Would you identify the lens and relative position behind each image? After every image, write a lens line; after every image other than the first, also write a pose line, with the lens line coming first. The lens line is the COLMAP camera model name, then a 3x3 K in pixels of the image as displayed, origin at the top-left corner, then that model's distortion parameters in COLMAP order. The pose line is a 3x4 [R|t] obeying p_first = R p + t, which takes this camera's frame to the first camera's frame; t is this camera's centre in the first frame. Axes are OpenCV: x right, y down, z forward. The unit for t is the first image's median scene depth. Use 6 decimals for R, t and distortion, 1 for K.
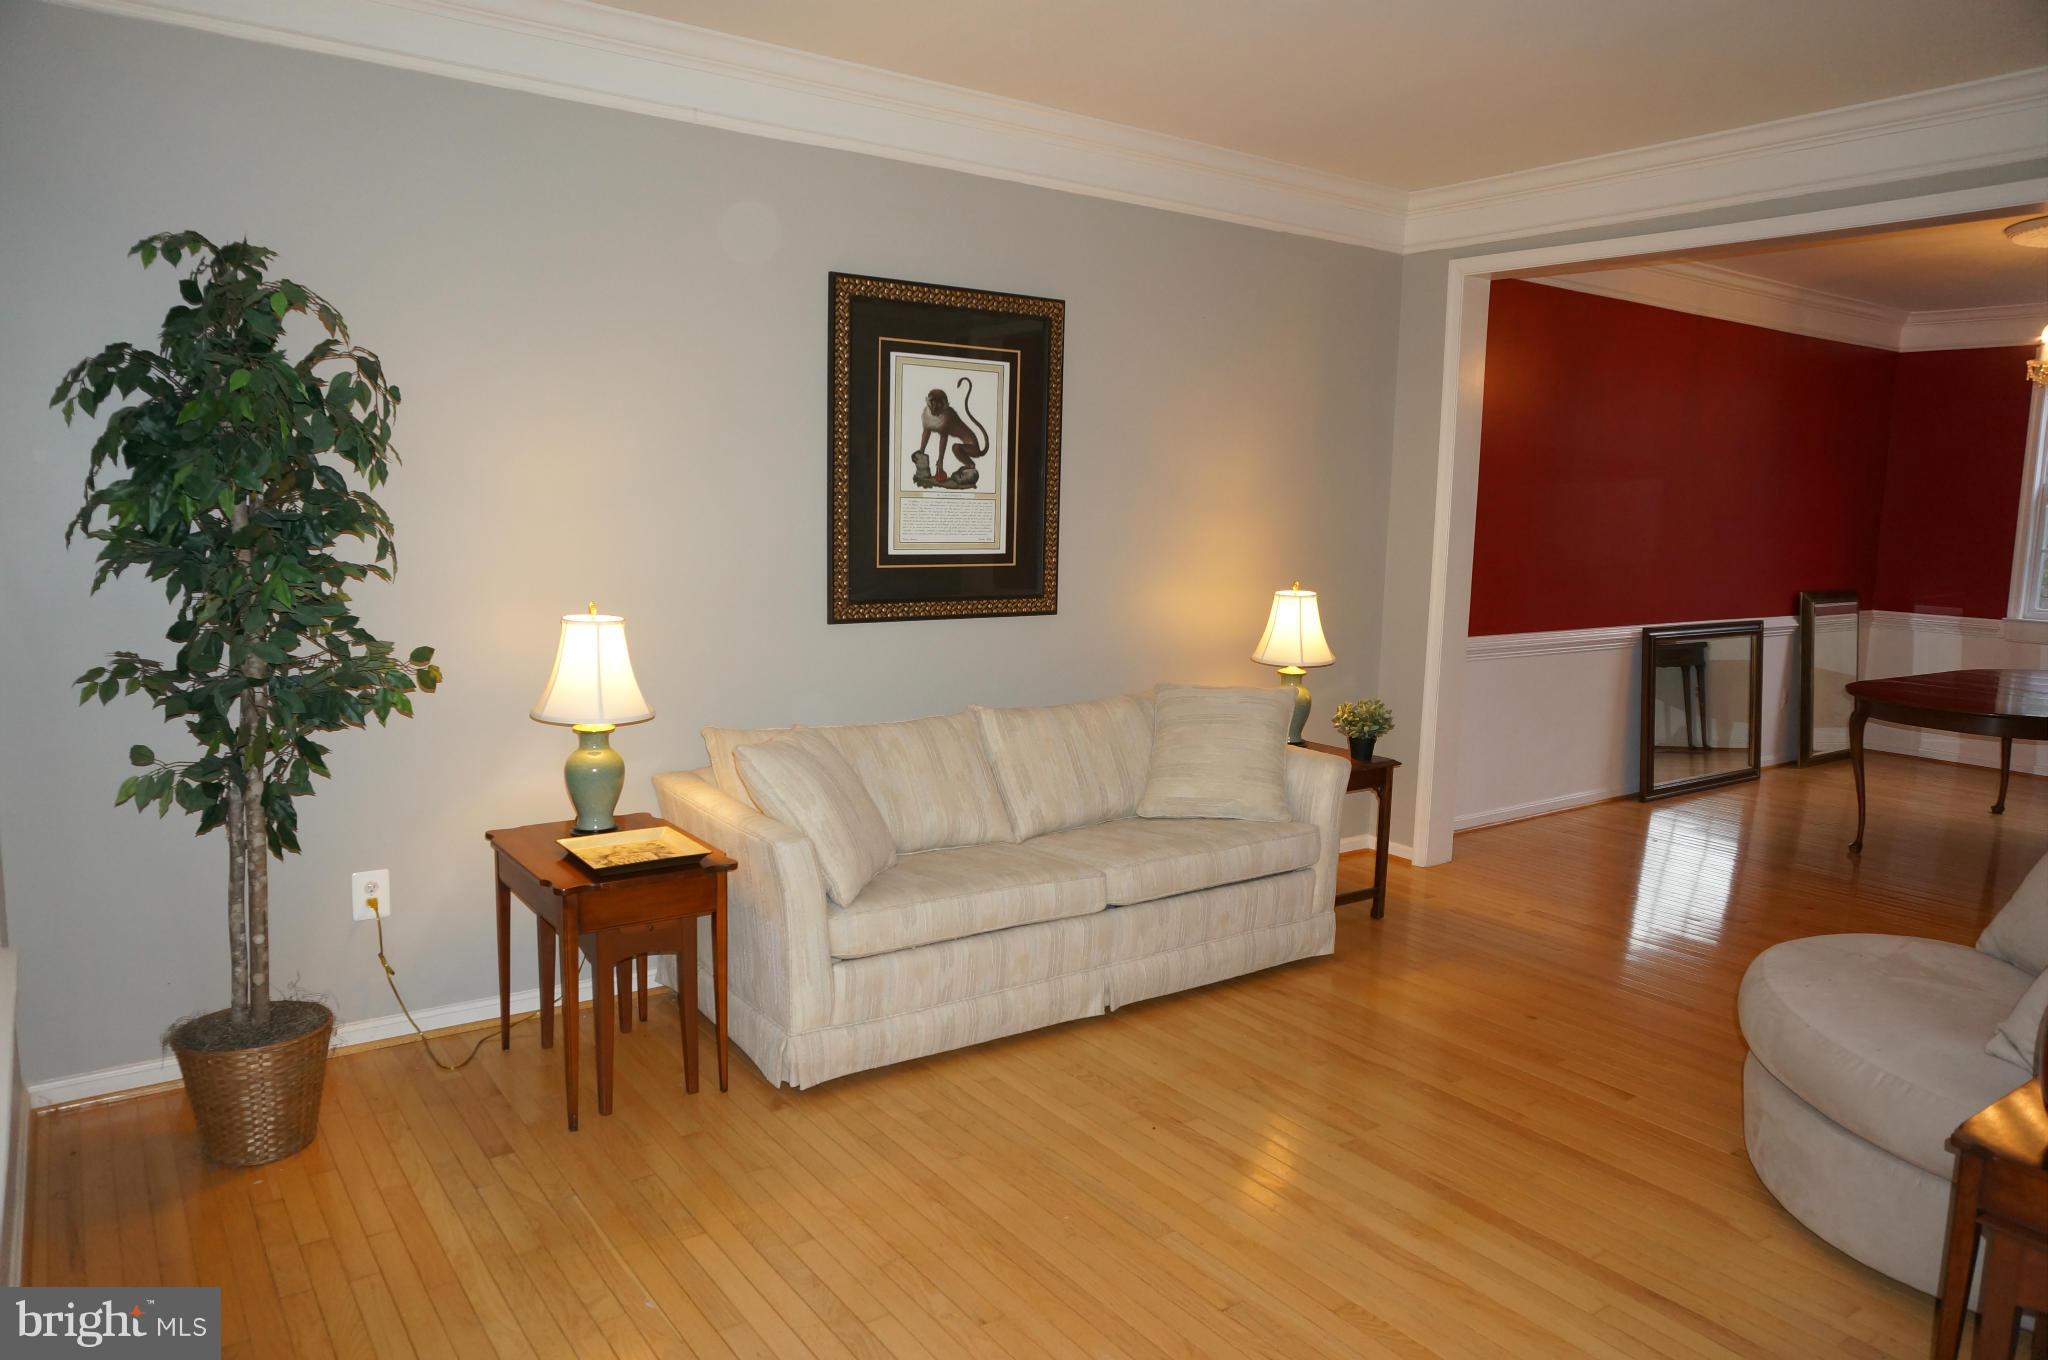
lens RADIAL K [[1360.9, 0, 1033.8], [0, 1360.9, 687.1], [0, 0, 1]] dist [-0.051760, 0.029421]
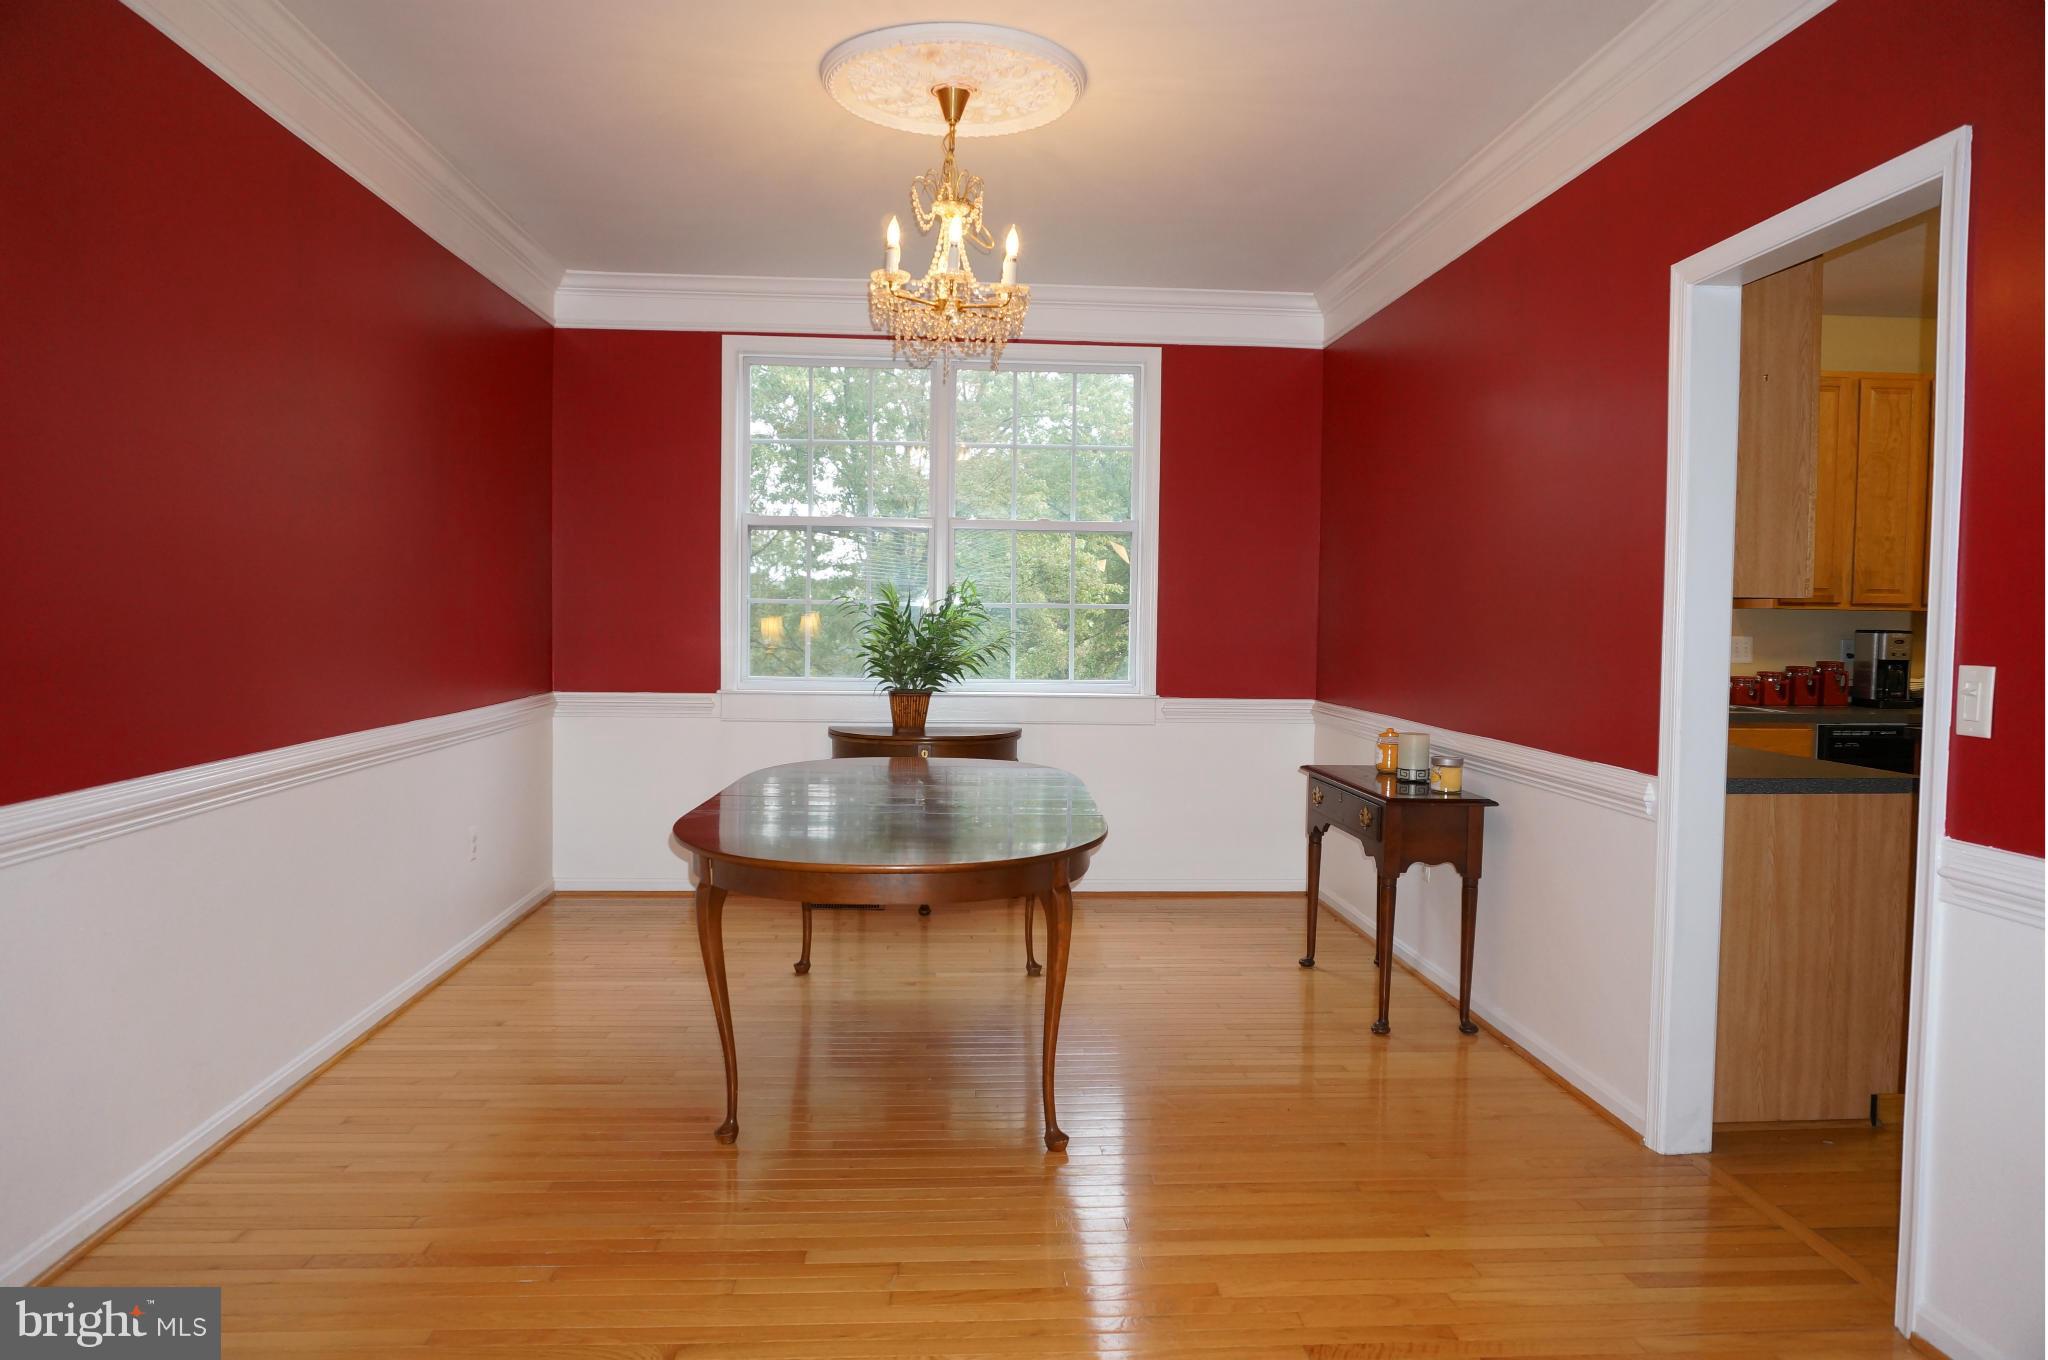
lens RADIAL K [[1360.9, 0, 1009.9], [0, 1360.9, 674.9], [0, 0, 1]] dist [-0.051760, 0.029421]
pose [[0.533844, -0.051104, 0.844037, 0.310388], [0.114419, 0.993357, -0.012224, -0.059209], [-0.837806, 0.103099, 0.536145, 0.818775]]
